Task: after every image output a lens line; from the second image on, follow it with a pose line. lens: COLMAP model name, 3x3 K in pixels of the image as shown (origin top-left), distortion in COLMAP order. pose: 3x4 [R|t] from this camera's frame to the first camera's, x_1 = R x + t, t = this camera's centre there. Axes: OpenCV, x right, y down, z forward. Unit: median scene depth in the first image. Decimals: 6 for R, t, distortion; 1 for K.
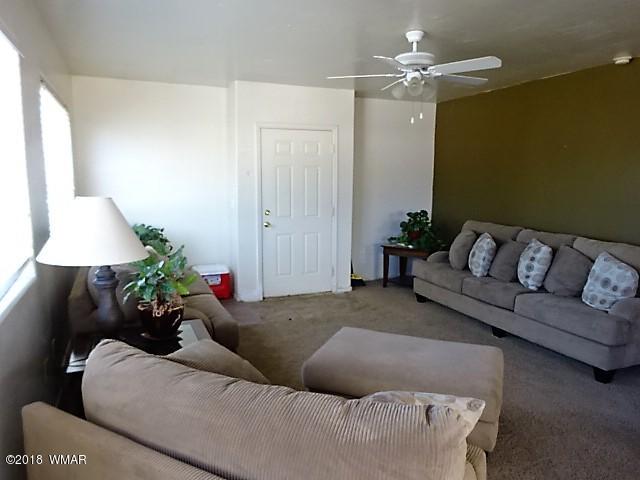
lens RADIAL K [[468.8, 0, 320.0], [0, 468.8, 240.0], [0, 0, 1]] dist [0.000382, 0.004672]
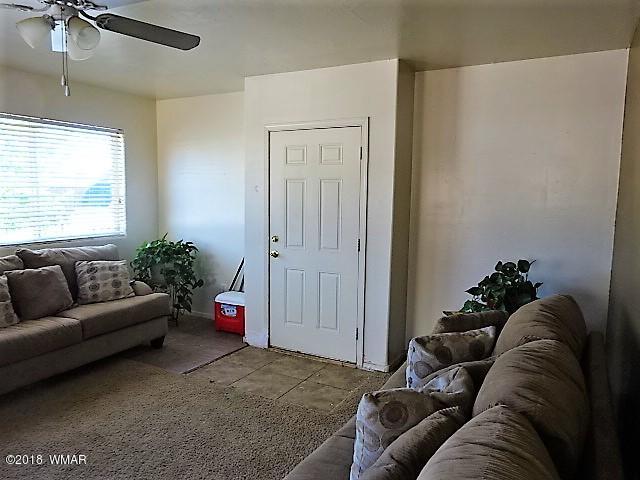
lens RADIAL K [[468.8, 0, 320.0], [0, 468.8, 240.0], [0, 0, 1]] dist [0.000382, 0.004672]
pose [[0.643058, 0.084896, -0.761097, 0.529082], [-0.122550, 0.992437, 0.007157, -0.071000], [0.755948, 0.088670, 0.648599, 0.546069]]
